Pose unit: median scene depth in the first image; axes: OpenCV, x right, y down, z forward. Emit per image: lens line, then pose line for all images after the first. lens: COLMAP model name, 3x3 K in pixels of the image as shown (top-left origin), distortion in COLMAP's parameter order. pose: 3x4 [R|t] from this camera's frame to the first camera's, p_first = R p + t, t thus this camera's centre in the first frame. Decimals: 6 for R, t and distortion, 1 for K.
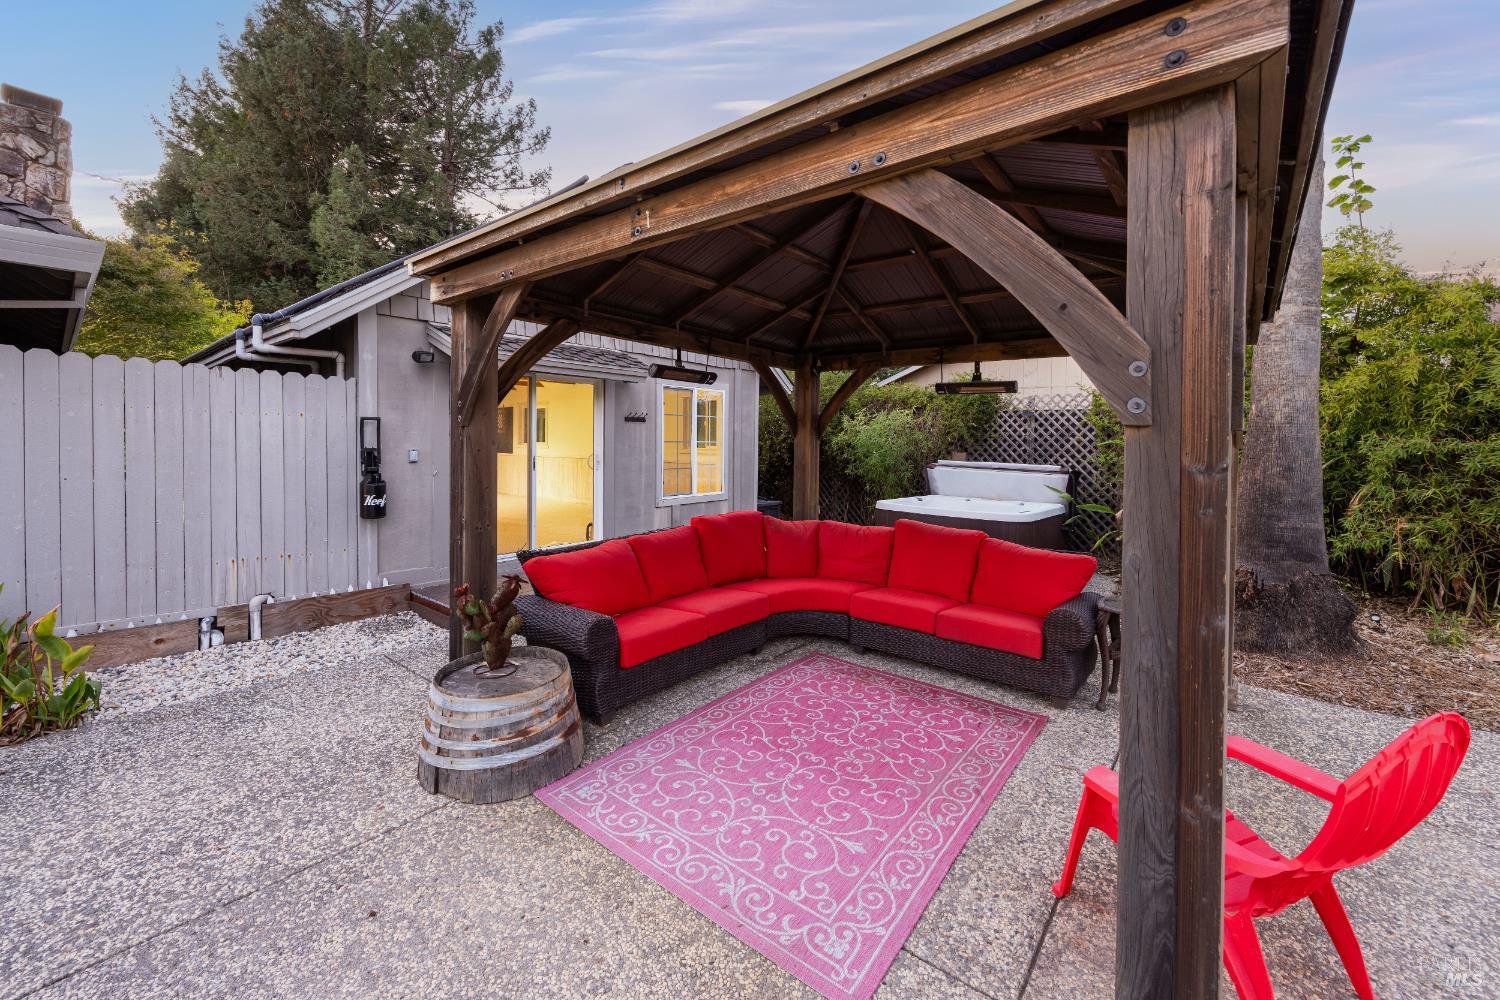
lens RADIAL K [[595.1, 0, 777.0], [0, 595.1, 457.0], [0, 0, 1]] dist [0.011256, 0.000021]
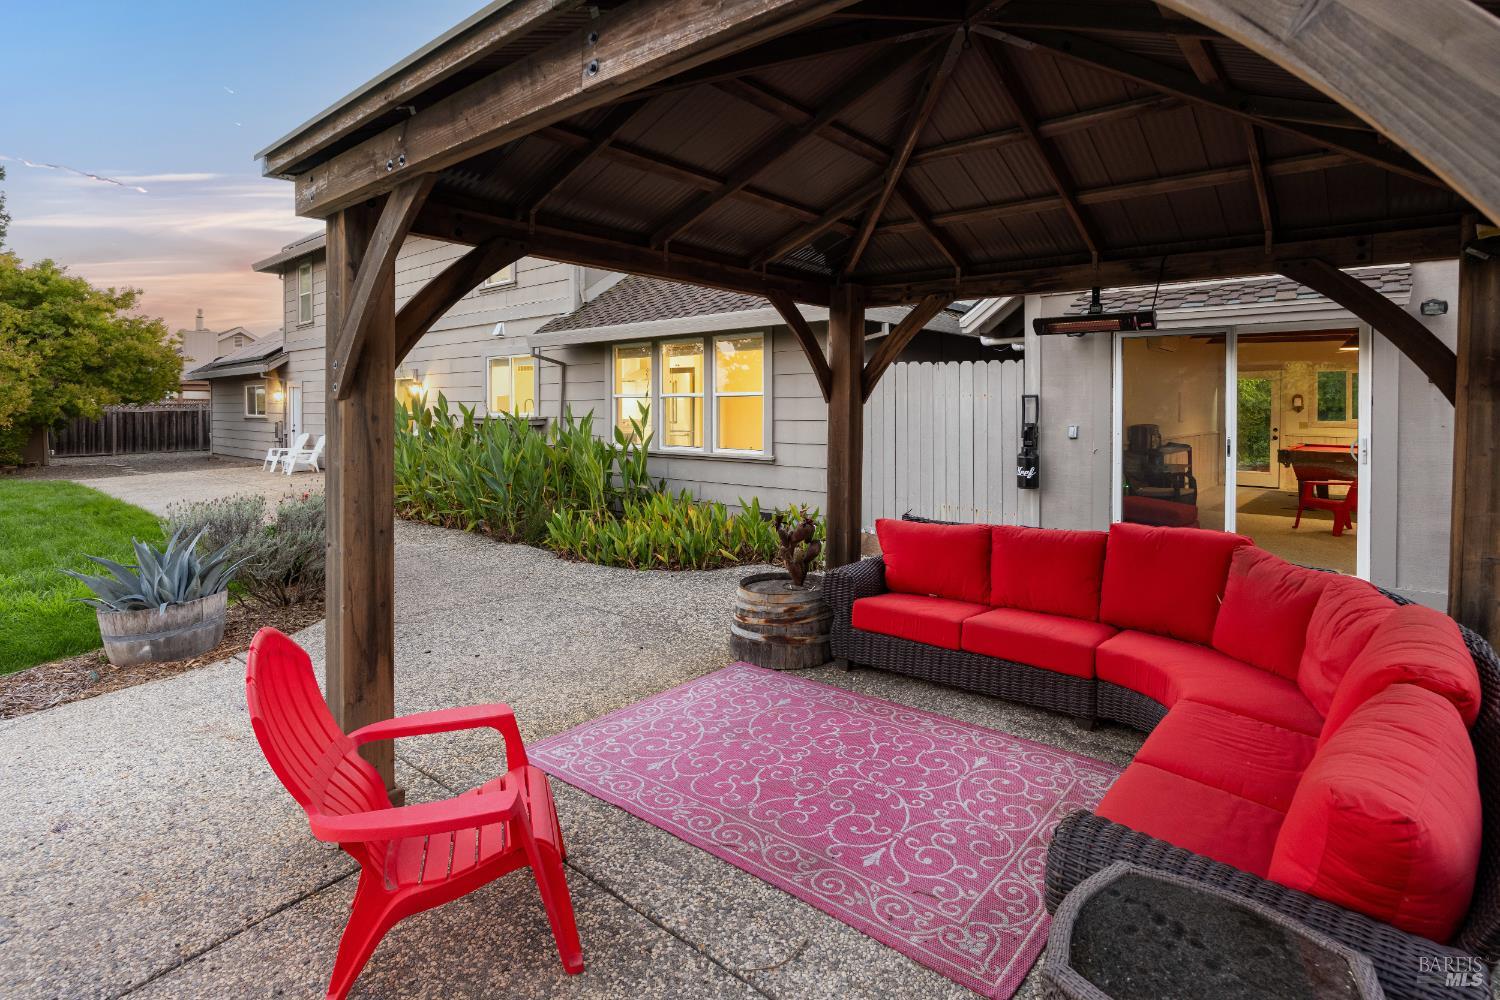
lens RADIAL K [[750.2, 0, 751.4], [0, 750.2, 492.1], [0, 0, 1]] dist [-0.005194, -0.000172]
pose [[-0.048073, 0.085601, -0.995169, 1.077585], [-0.029470, 0.995766, 0.087076, 0.006630], [0.998409, 0.033514, -0.045347, 0.891141]]
